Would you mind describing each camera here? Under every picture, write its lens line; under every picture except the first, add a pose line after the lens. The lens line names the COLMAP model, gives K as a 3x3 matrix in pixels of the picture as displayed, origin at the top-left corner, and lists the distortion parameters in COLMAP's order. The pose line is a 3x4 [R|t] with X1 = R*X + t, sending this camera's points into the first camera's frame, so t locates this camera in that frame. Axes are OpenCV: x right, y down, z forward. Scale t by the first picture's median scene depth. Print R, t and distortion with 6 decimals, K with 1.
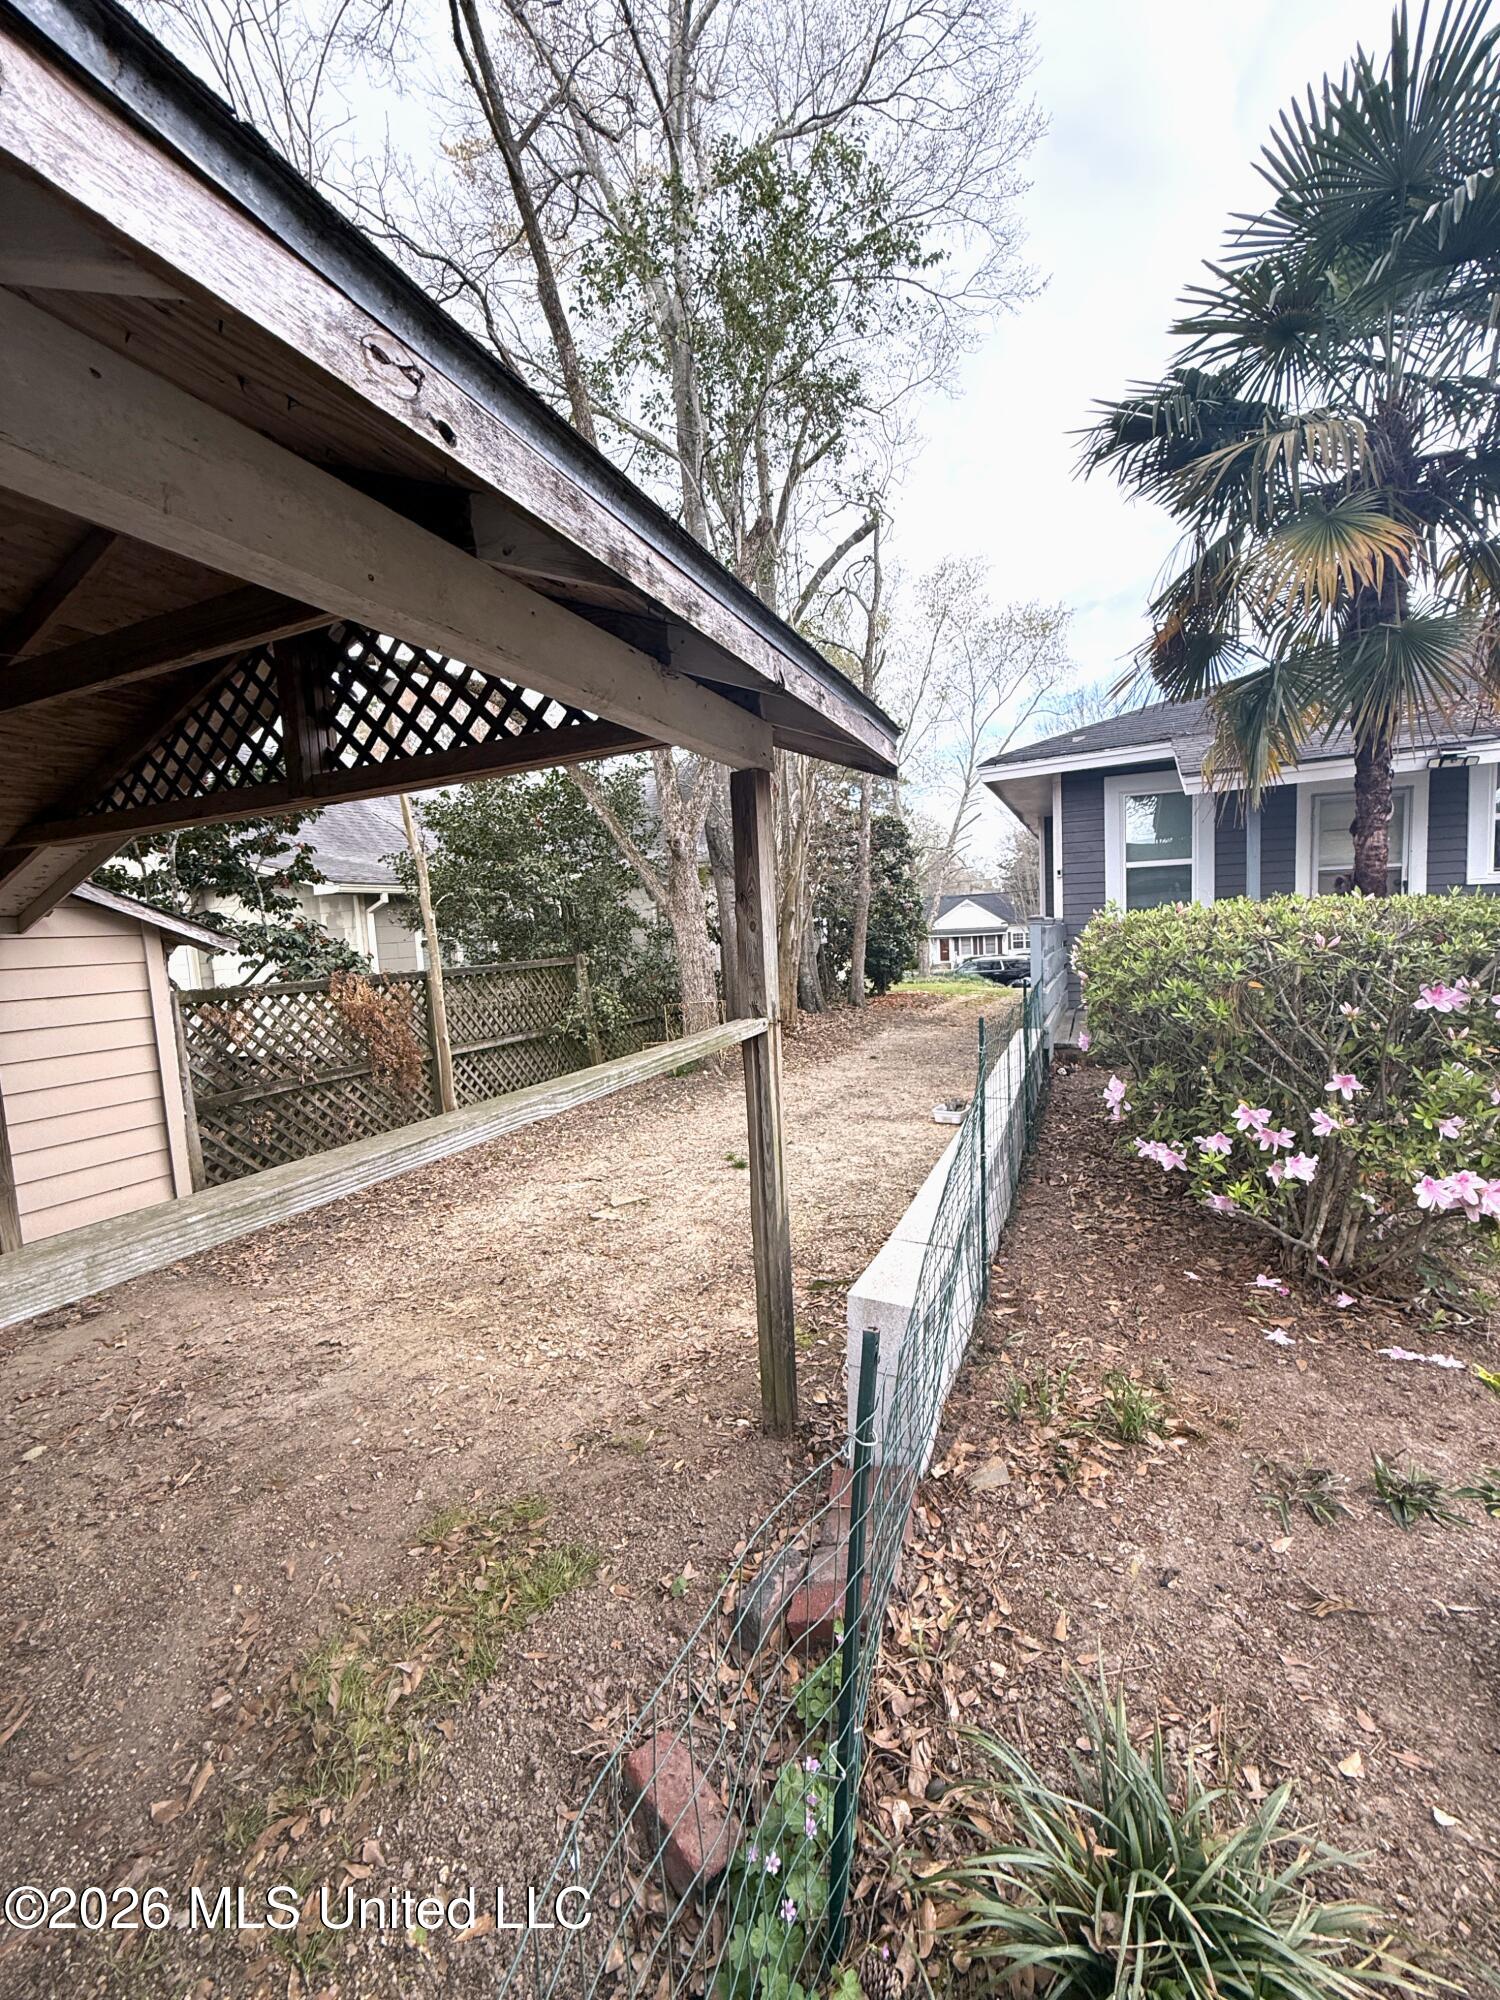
lens RADIAL K [[795.1, 0, 757.3], [0, 795.1, 1002.9], [0, 0, 1]] dist [0.000932, 0.000092]
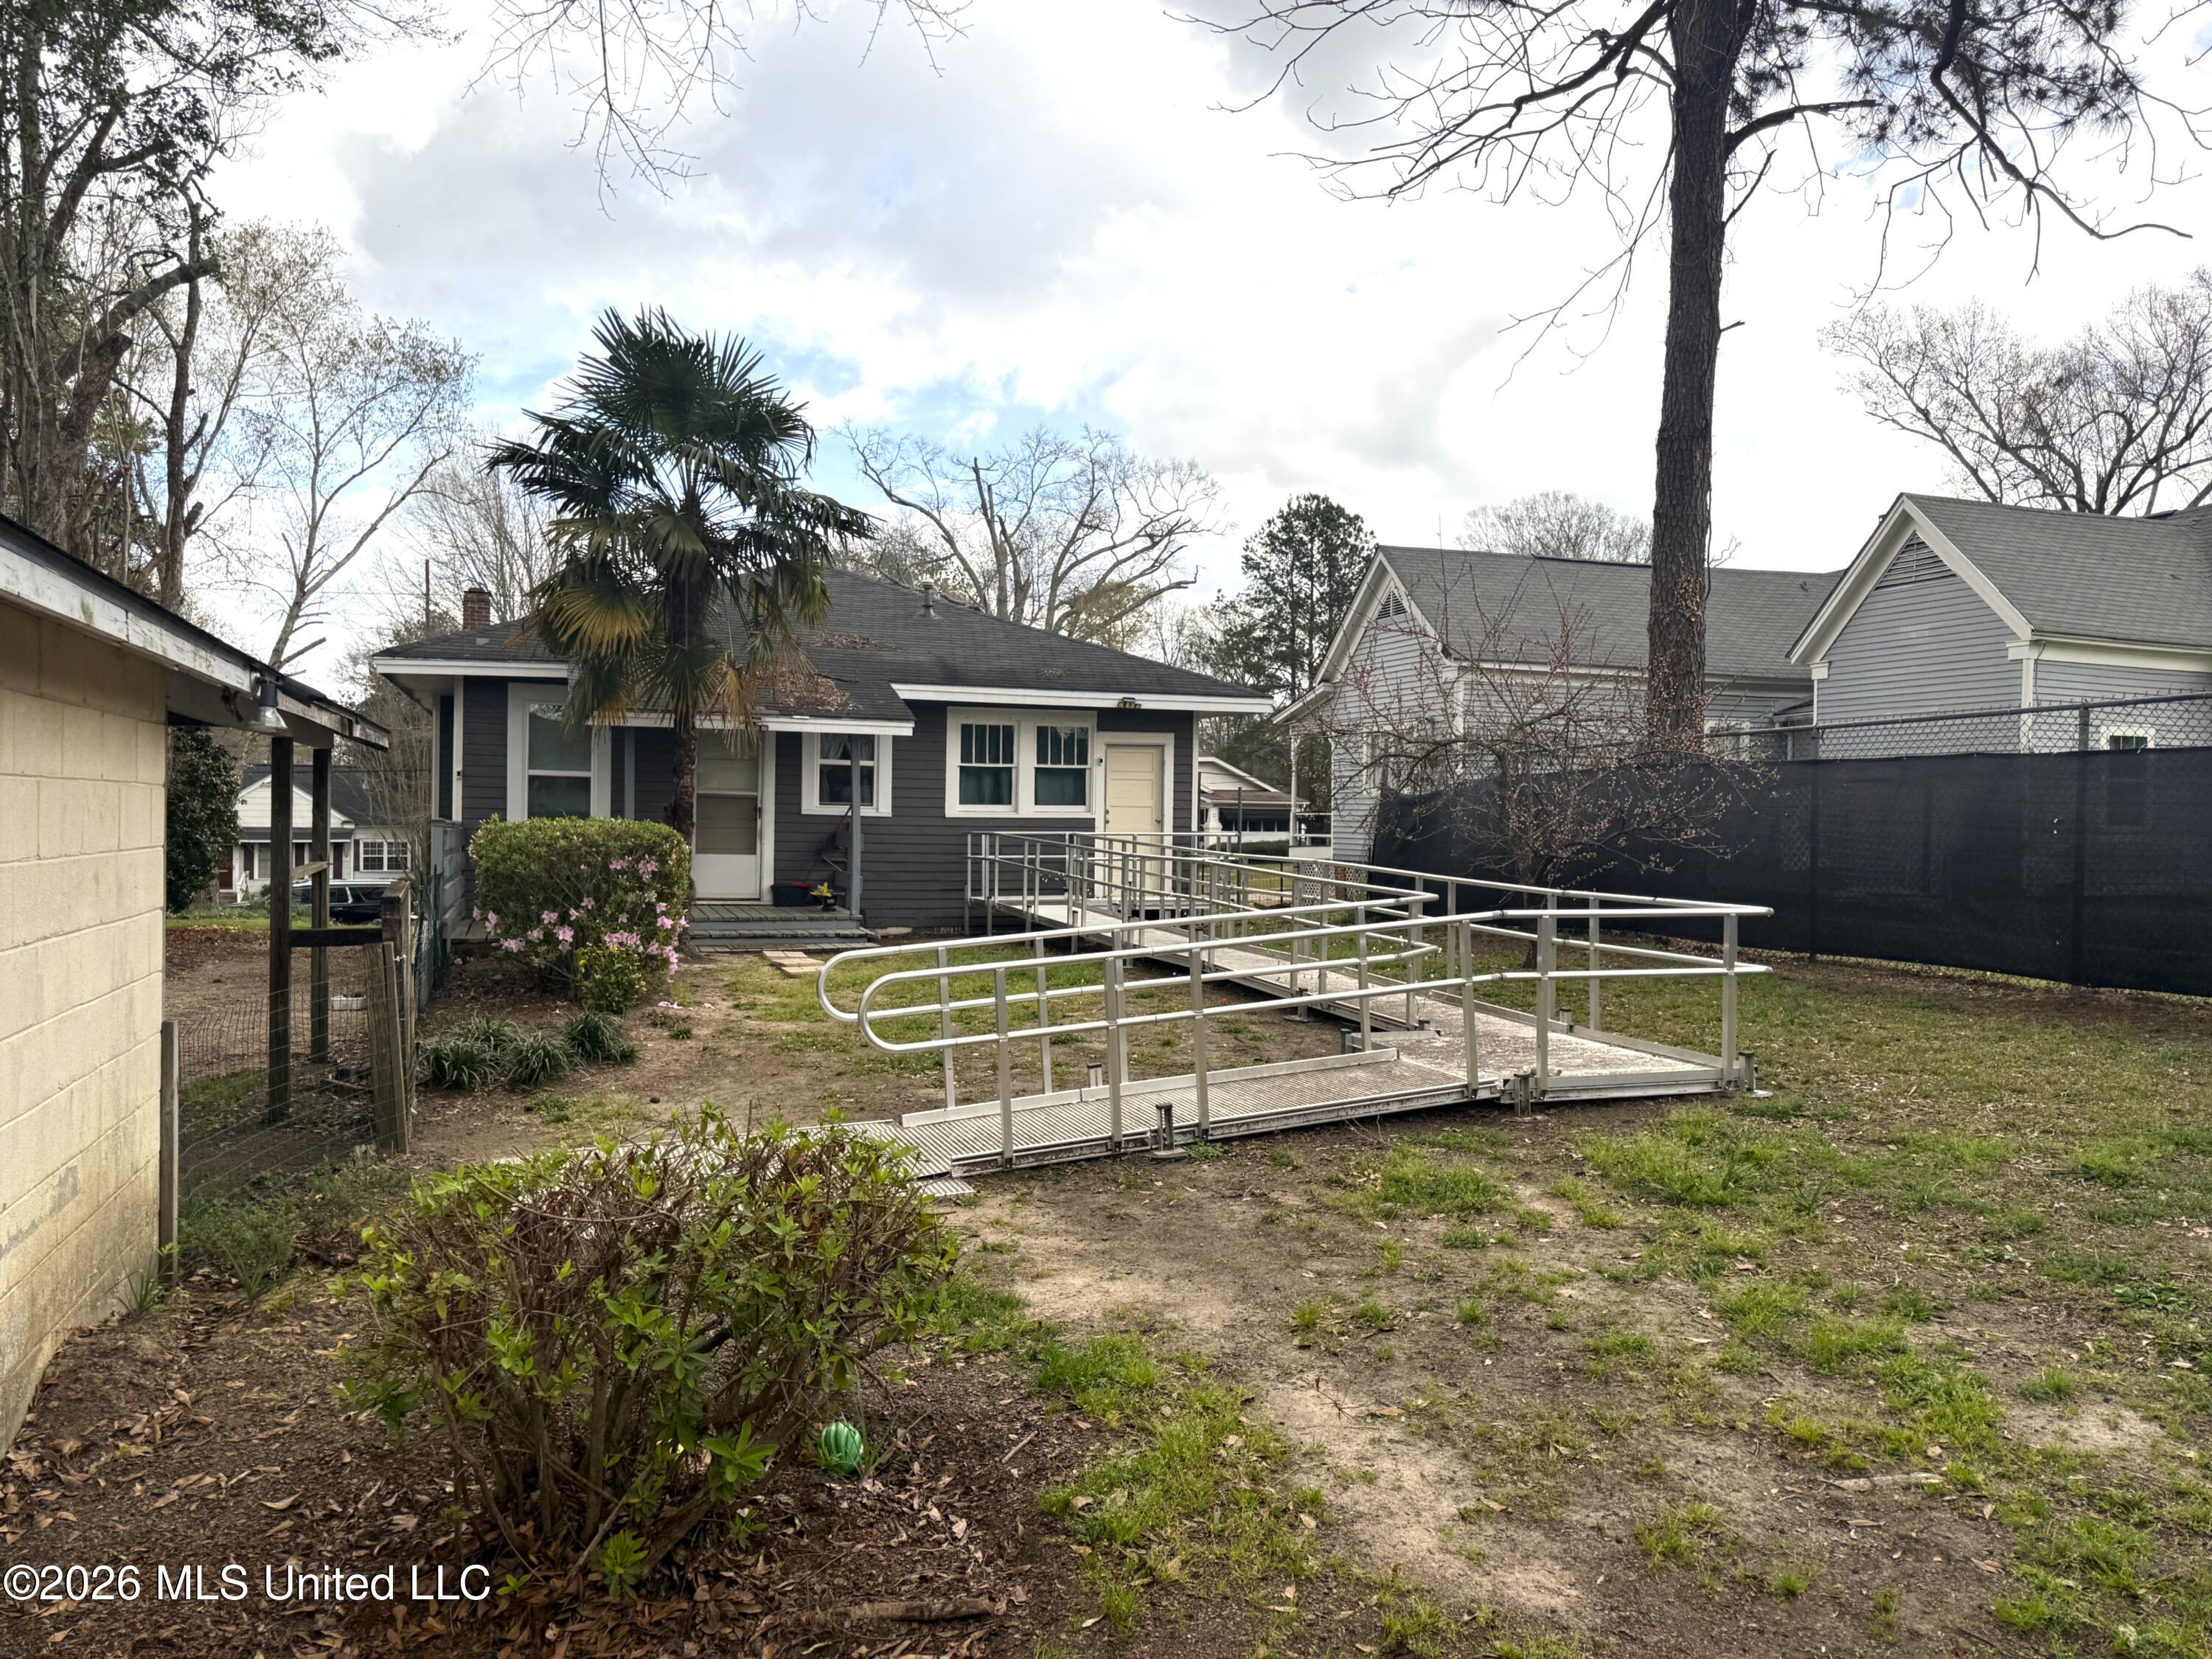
lens RADIAL K [[1535.6, 0, 1106.3], [0, 1535.6, 855.1], [0, 0, 1]] dist [0.159259, -0.300720]
pose [[0.724945, 0.043506, 0.687432, -0.398068], [0.014195, 0.996848, -0.078058, 0.105517], [-0.688661, 0.066346, 0.722042, -1.024968]]
